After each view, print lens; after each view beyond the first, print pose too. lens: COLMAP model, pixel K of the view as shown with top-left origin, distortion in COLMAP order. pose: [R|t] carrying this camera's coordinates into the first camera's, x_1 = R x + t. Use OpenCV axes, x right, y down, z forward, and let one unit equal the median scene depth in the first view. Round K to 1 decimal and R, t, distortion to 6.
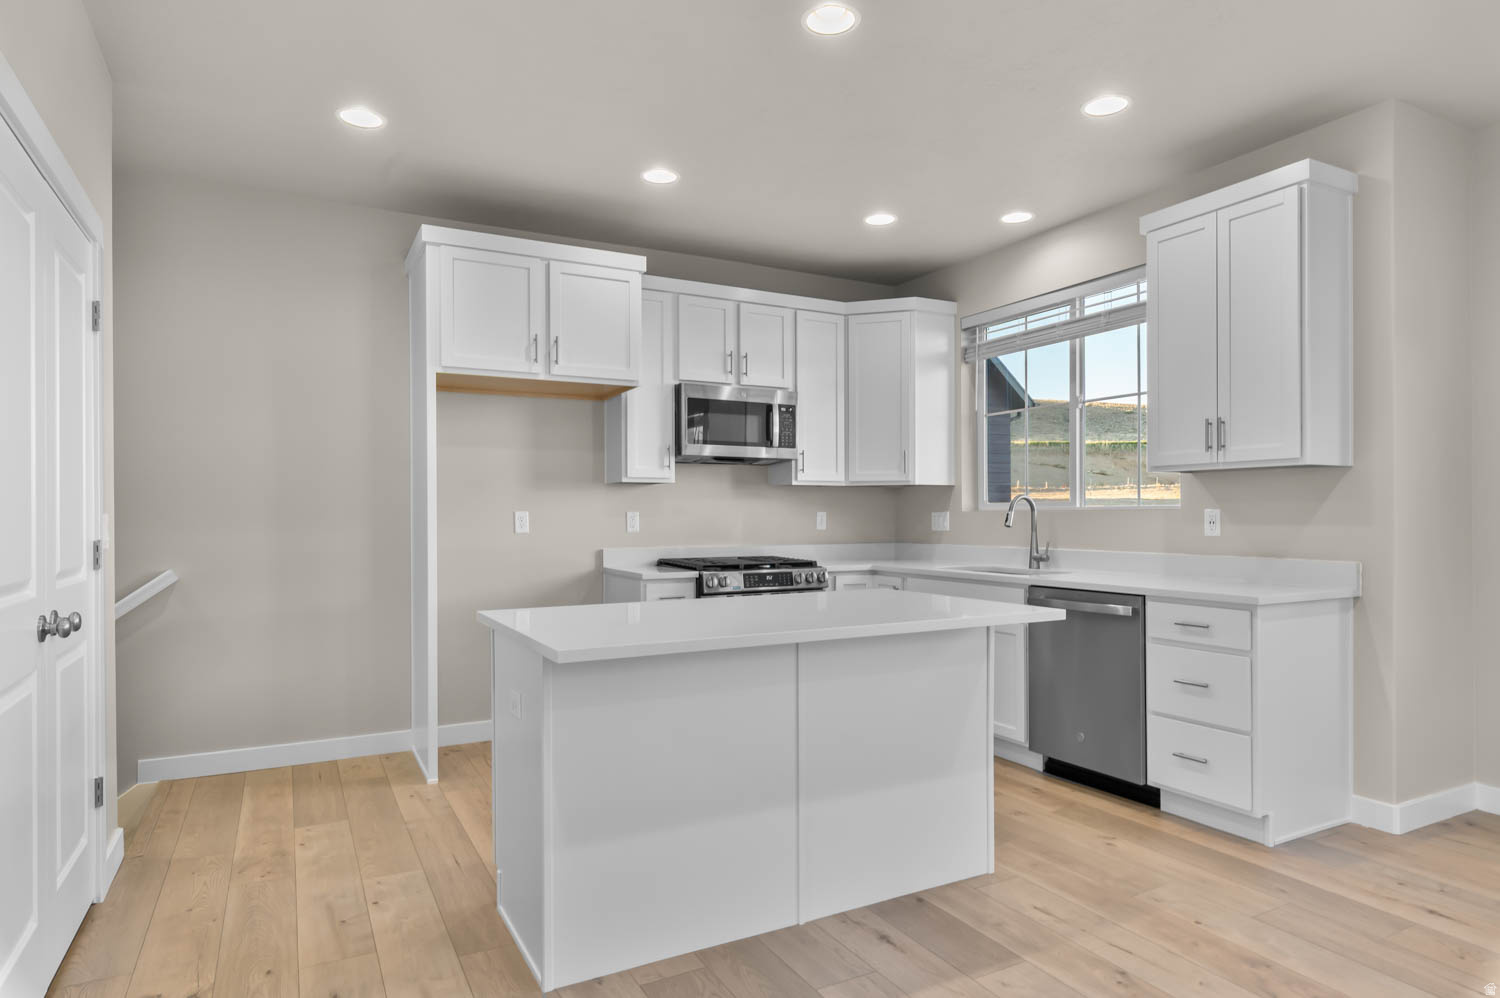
lens RADIAL K [[890.6, 0, 750.0], [0, 890.6, 499.0], [0, 0, 1]] dist [0.025289, -0.000277]
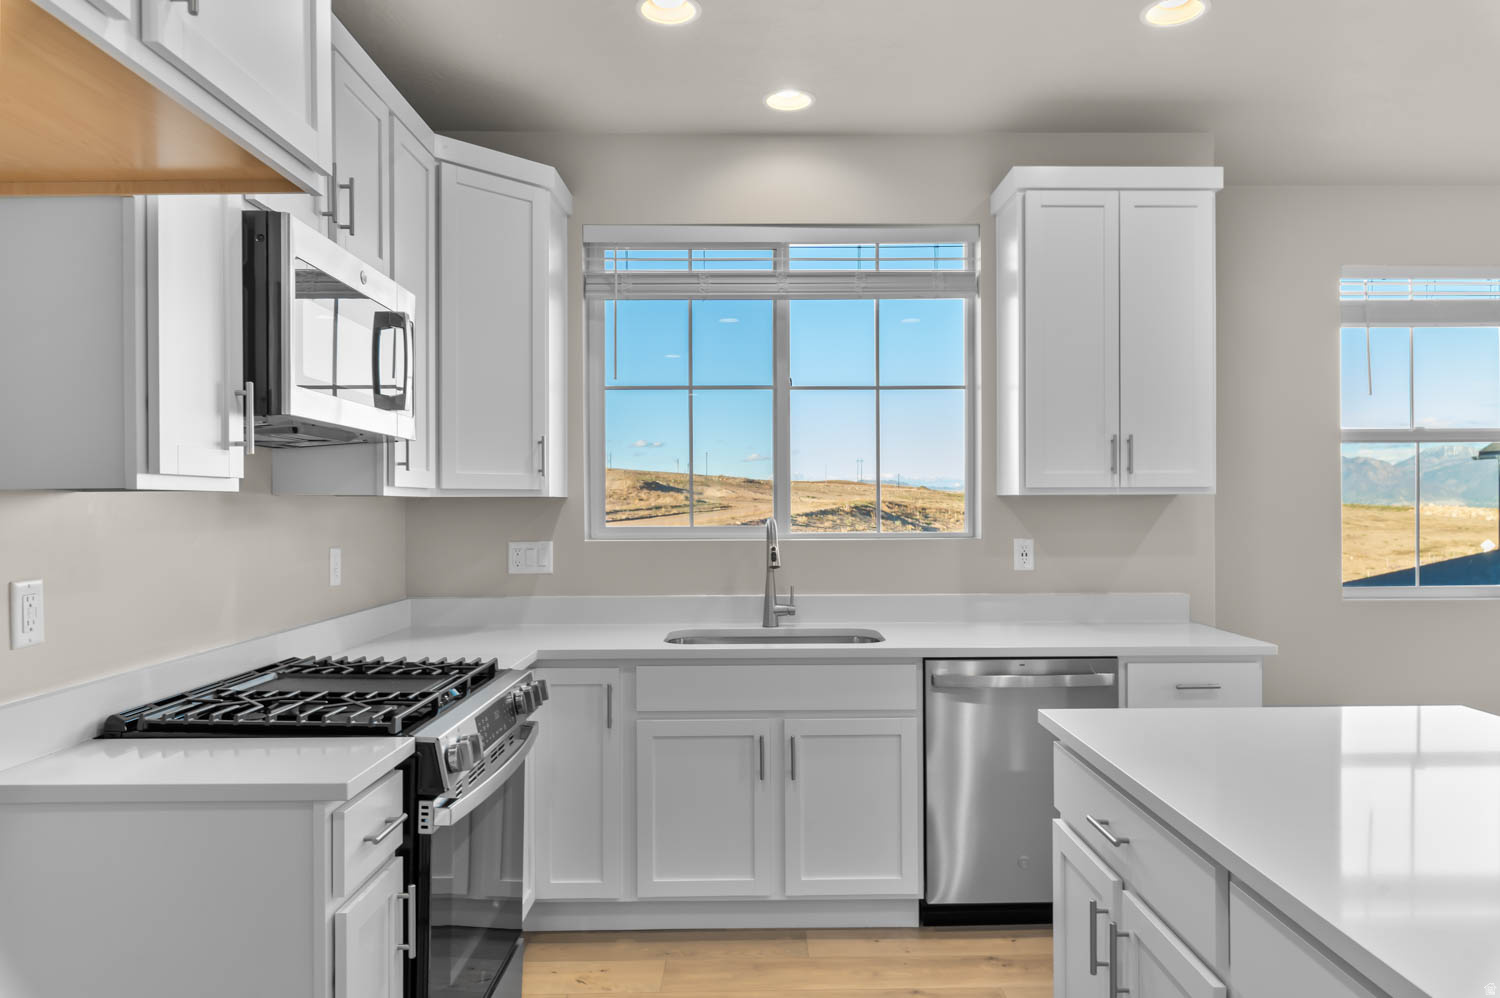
lens RADIAL K [[958.3, 0, 775.1], [0, 958.3, 498.3], [0, 0, 1]] dist [0.003121, 0.001086]
pose [[0.458551, 0.008101, 0.888631, -0.330757], [-0.013502, 0.999907, -0.002148, -0.018115], [-0.888566, -0.011014, 0.458617, 0.665459]]
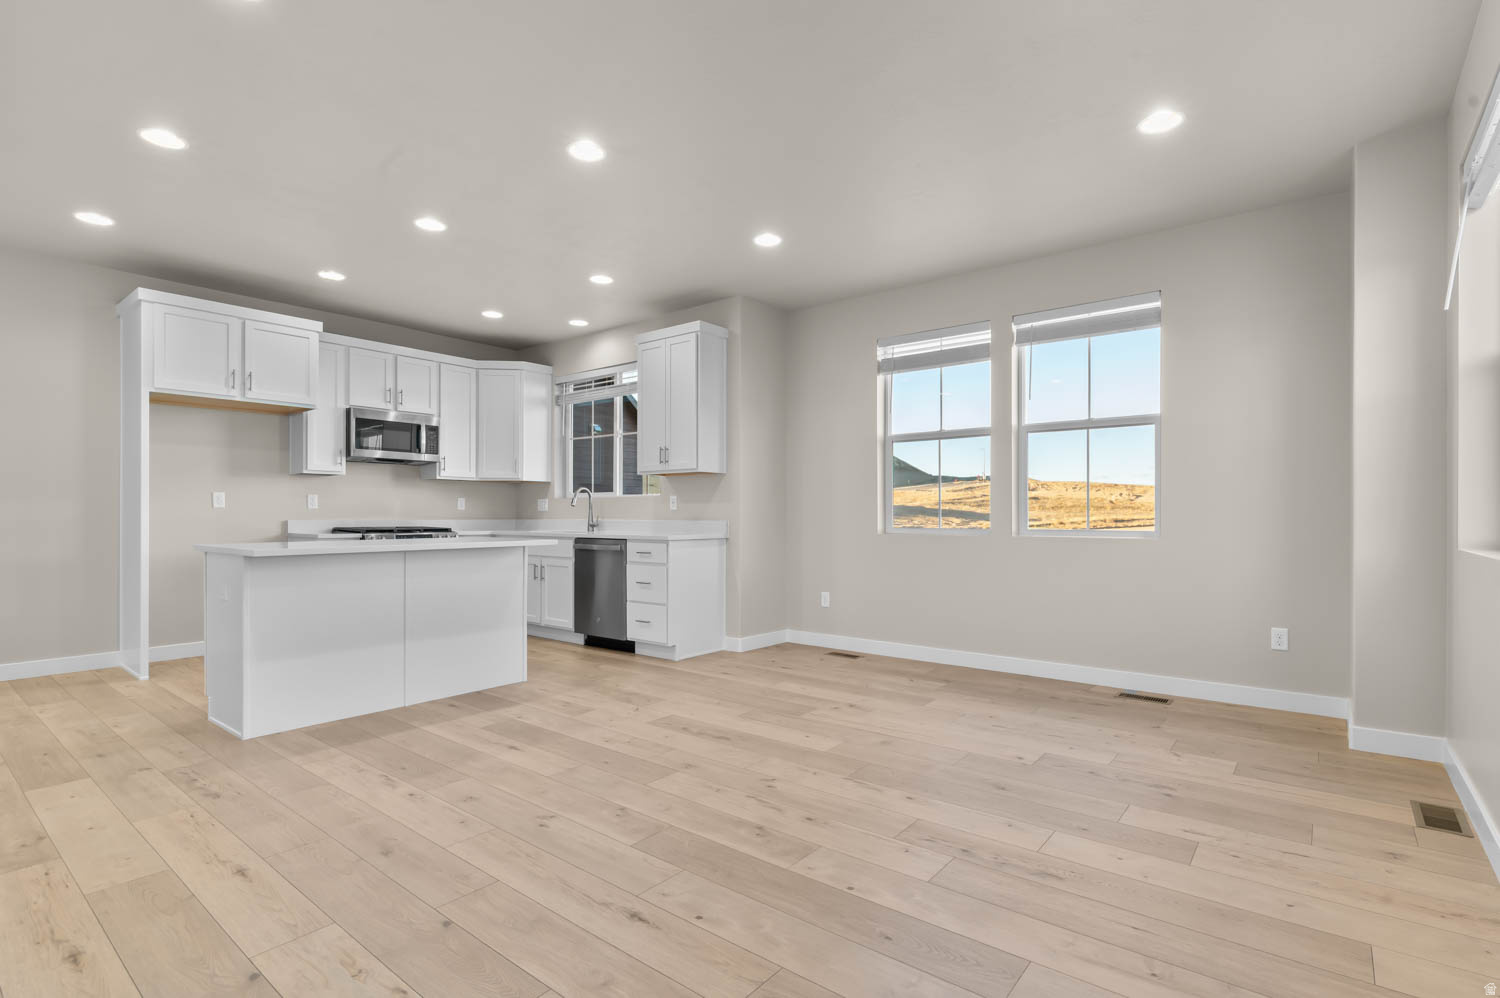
lens RADIAL K [[721.9, 0, 767.4], [0, 721.9, 508.5], [0, 0, 1]] dist [0.000348, -0.000173]
pose [[0.915356, 0.007920, 0.402569, 0.075387], [-0.011560, 0.999911, 0.006613, 0.021942], [-0.402480, -0.010707, 0.915366, -0.380931]]
